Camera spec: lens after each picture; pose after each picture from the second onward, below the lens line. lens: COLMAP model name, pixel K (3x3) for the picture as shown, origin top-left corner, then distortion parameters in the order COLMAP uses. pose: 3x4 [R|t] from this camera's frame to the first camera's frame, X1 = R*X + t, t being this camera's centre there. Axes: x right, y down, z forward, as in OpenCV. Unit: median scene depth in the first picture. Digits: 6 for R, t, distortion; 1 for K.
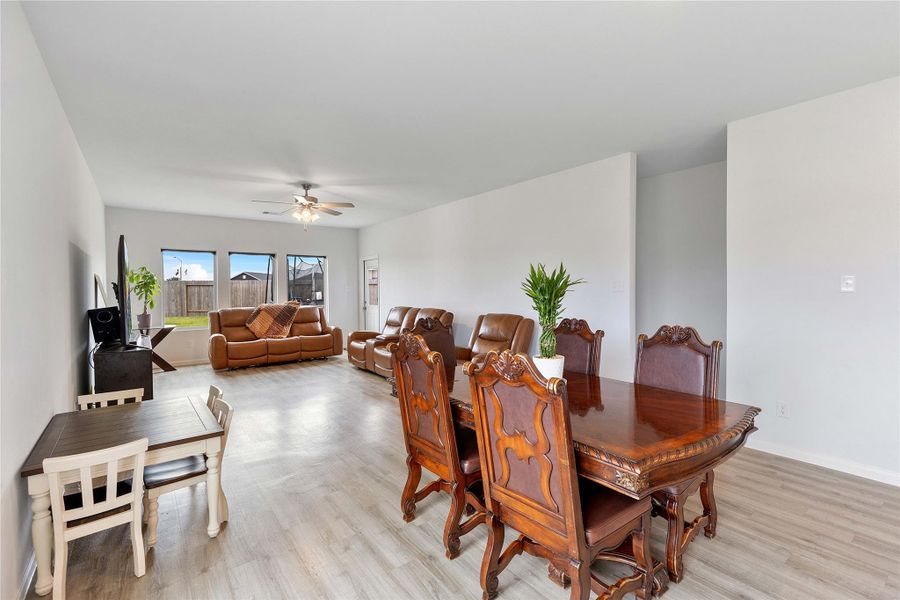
lens RADIAL K [[416.1, 0, 464.4], [0, 416.1, 294.3], [0, 0, 1]] dist [0.008515, -0.001259]
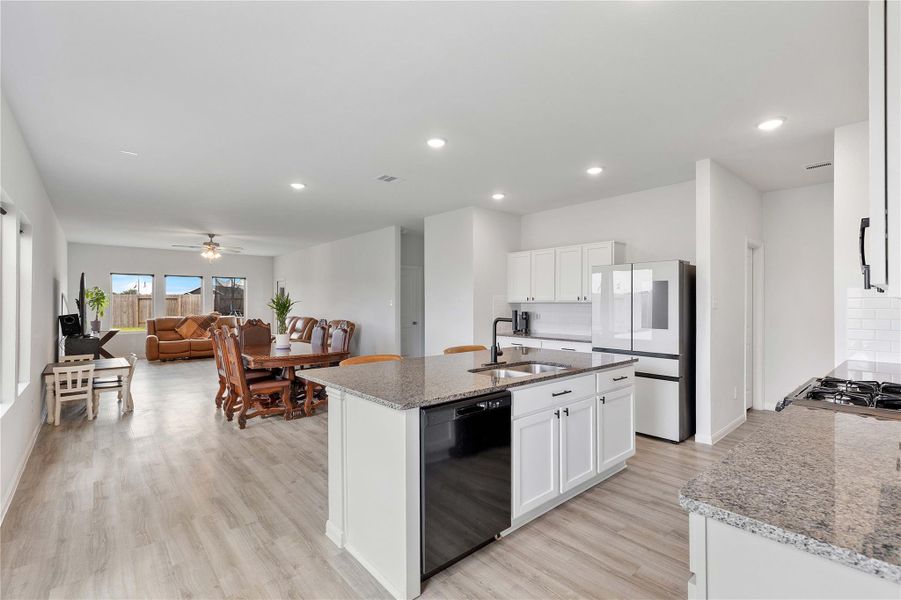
lens RADIAL K [[416.5, 0, 467.5], [0, 416.5, 302.6], [0, 0, 1]] dist [0.008515, -0.001259]
pose [[0.997665, 0.007062, 0.067933, 0.453957], [-0.006009, 0.999859, -0.015696, 0.002718], [-0.068035, 0.015251, 0.997566, -0.581334]]
